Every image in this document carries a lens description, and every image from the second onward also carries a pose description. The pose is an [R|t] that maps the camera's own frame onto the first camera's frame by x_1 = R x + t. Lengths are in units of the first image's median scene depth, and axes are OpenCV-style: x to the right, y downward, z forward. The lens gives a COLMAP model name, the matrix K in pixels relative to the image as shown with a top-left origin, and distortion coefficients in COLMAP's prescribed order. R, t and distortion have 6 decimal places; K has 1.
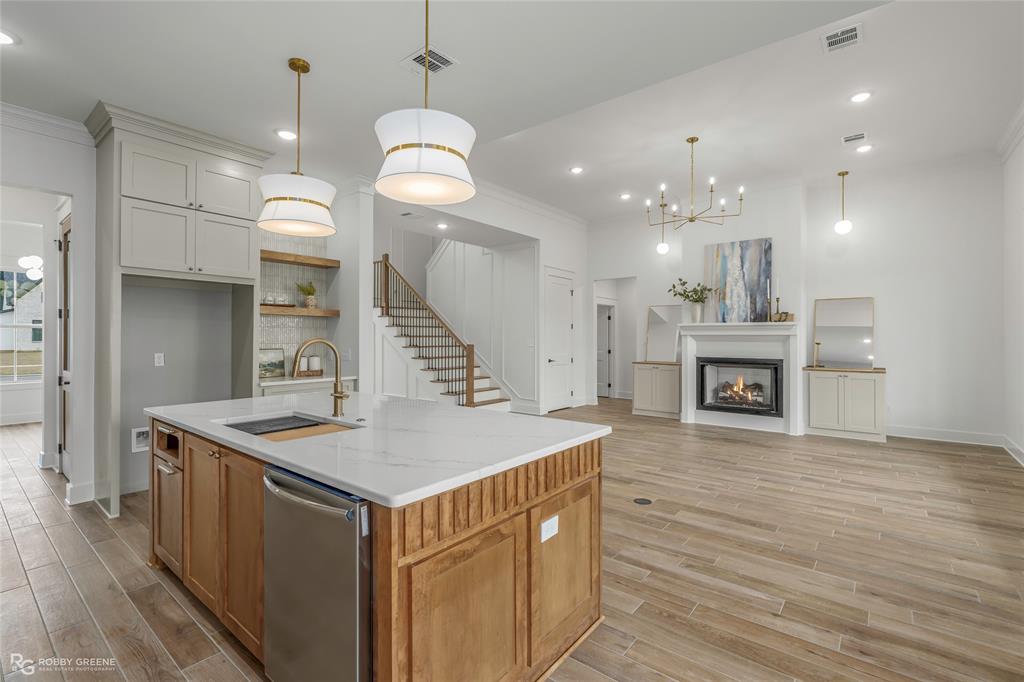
lens RADIAL K [[462.5, 0, 514.7], [0, 462.5, 336.3], [0, 0, 1]] dist [-0.000220, -0.000041]
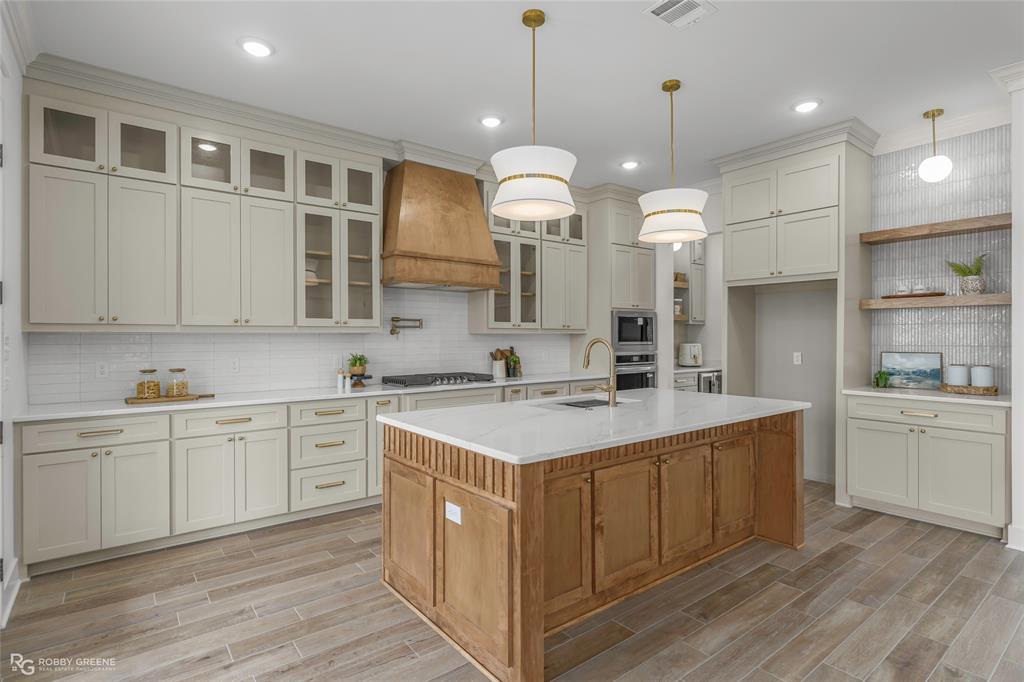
lens RADIAL K [[518.9, 0, 509.5], [0, 518.9, 337.9], [0, 0, 1]] dist [-0.003038, -0.000407]
pose [[-0.234625, -0.000018, -0.972086, 1.413693], [0.002183, 0.999997, -0.000546, 0.006334], [0.972083, -0.002250, -0.234624, 1.626217]]
